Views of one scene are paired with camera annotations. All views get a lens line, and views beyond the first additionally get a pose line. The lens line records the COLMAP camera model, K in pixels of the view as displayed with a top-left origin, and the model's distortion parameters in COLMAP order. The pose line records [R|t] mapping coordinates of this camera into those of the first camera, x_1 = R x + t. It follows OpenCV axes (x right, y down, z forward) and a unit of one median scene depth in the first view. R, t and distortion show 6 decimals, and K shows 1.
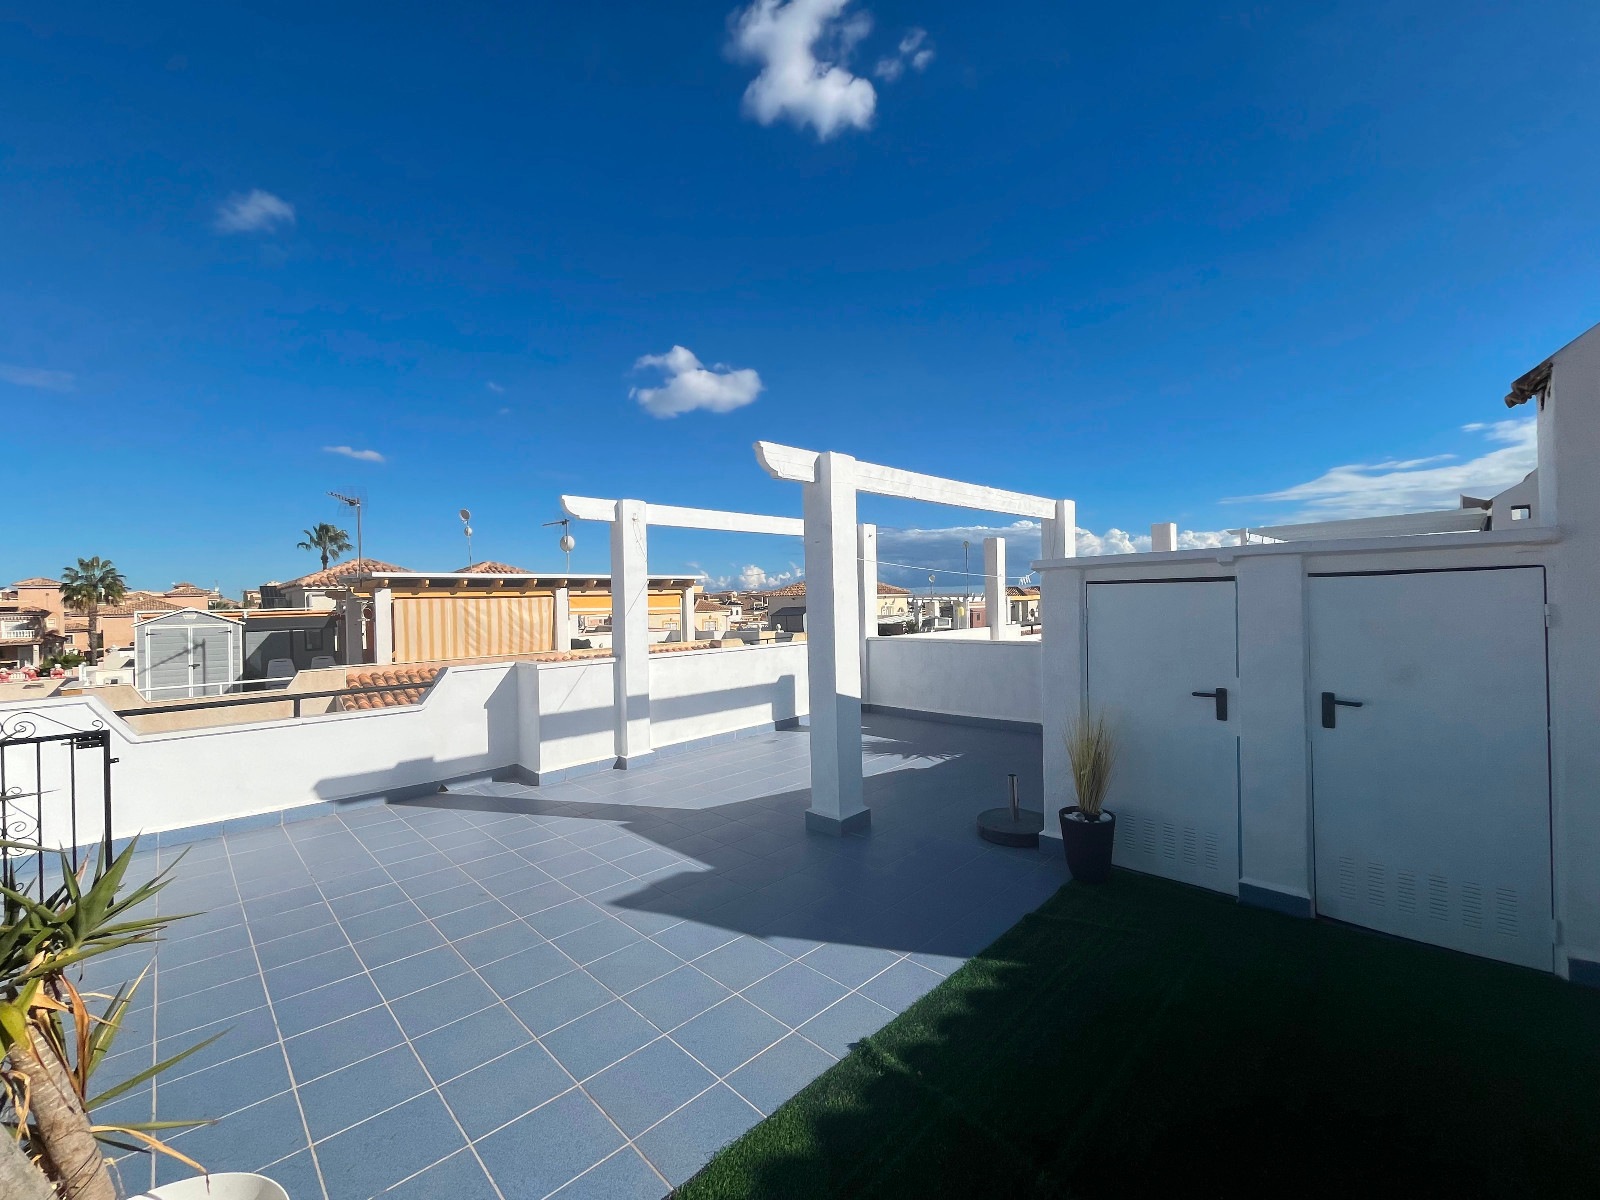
lens RADIAL K [[651.3, 0, 801.4], [0, 651.3, 603.5], [0, 0, 1]] dist [-0.002200, -0.000090]
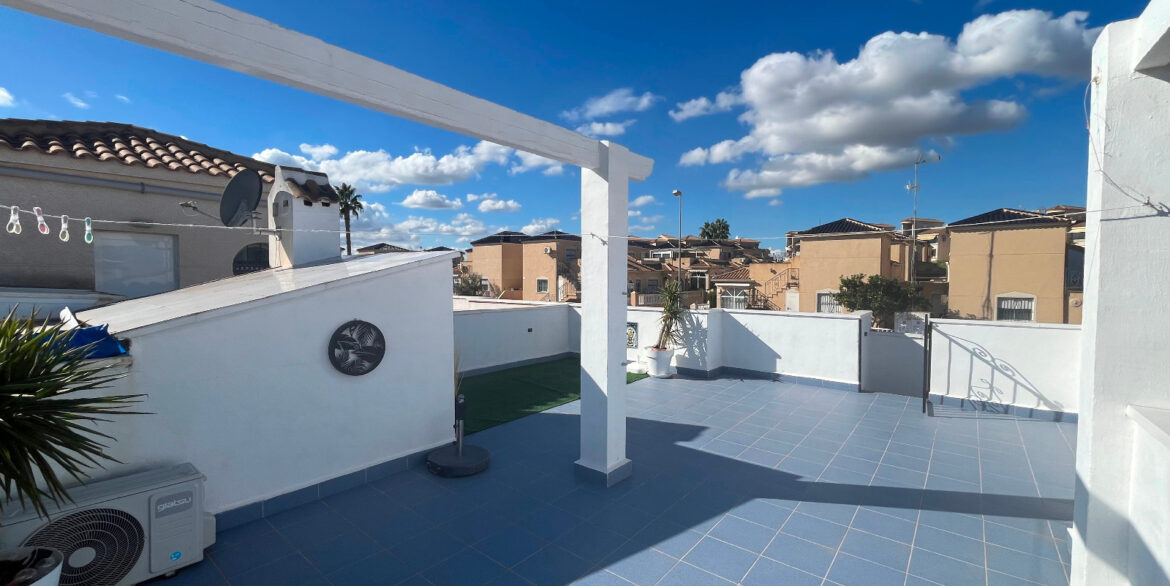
lens RADIAL K [[477.5, 0, 585.0], [0, 477.5, 293.0], [0, 0, 1]] dist [-0.002979, -0.000176]
pose [[-0.993329, 0.025781, -0.112395, 0.099278], [0.020573, 0.998671, 0.047251, -0.008325], [0.113464, 0.044623, -0.992539, 1.044274]]
